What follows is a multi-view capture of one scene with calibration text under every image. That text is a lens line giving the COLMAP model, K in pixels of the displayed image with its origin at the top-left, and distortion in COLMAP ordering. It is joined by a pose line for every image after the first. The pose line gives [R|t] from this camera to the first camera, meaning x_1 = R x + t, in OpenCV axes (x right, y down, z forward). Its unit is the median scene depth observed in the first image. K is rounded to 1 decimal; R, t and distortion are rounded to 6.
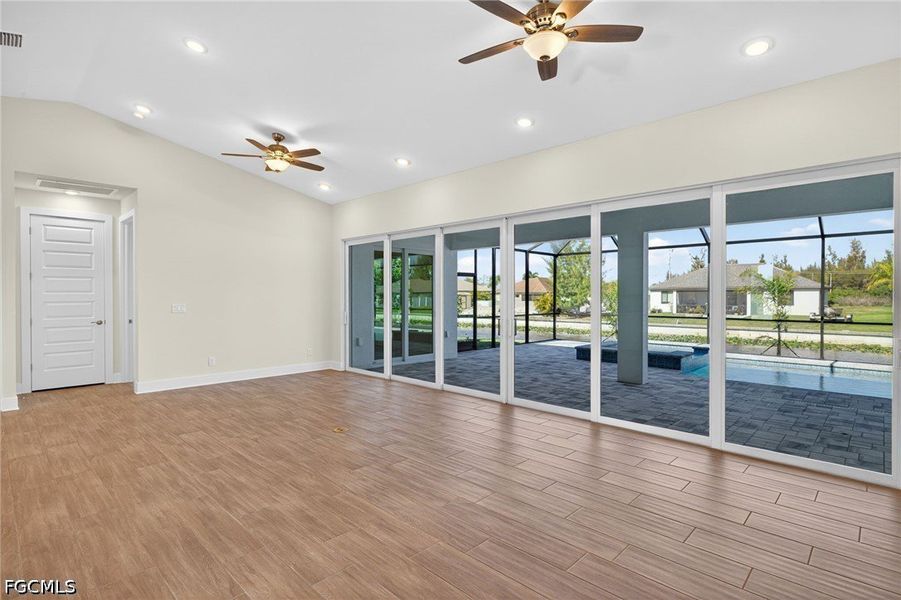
lens RADIAL K [[451.8, 0, 452.3], [0, 451.8, 299.9], [0, 0, 1]] dist [0.003043, 0.000132]
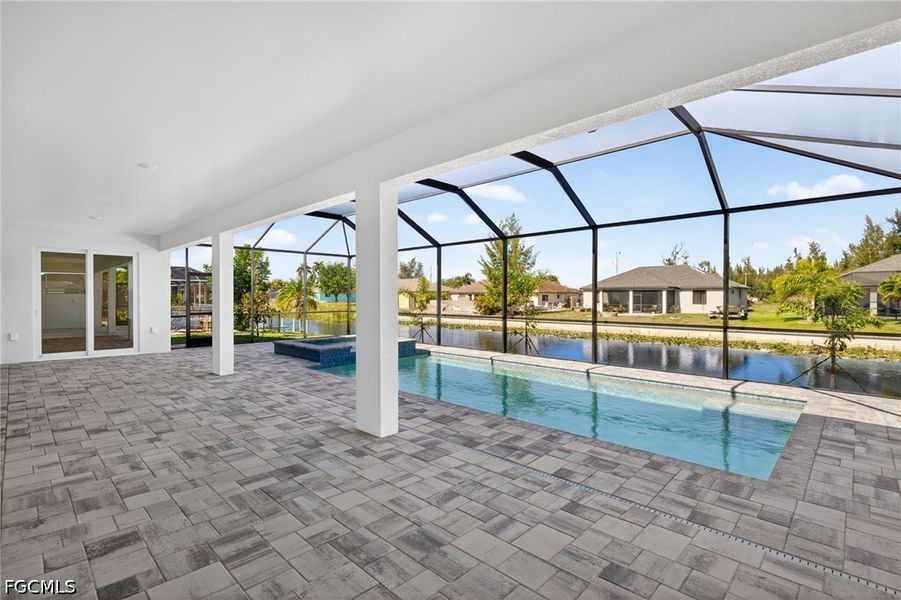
lens RADIAL K [[426.5, 0, 450.5], [0, 426.5, 300.0], [0, 0, 1]] dist [0.004496, -0.000330]
pose [[0.999992, -0.000722, -0.003868, 0.138375], [0.000723, 1.000000, 0.000299, 0.001162], [0.003868, -0.000302, 0.999992, -0.002378]]
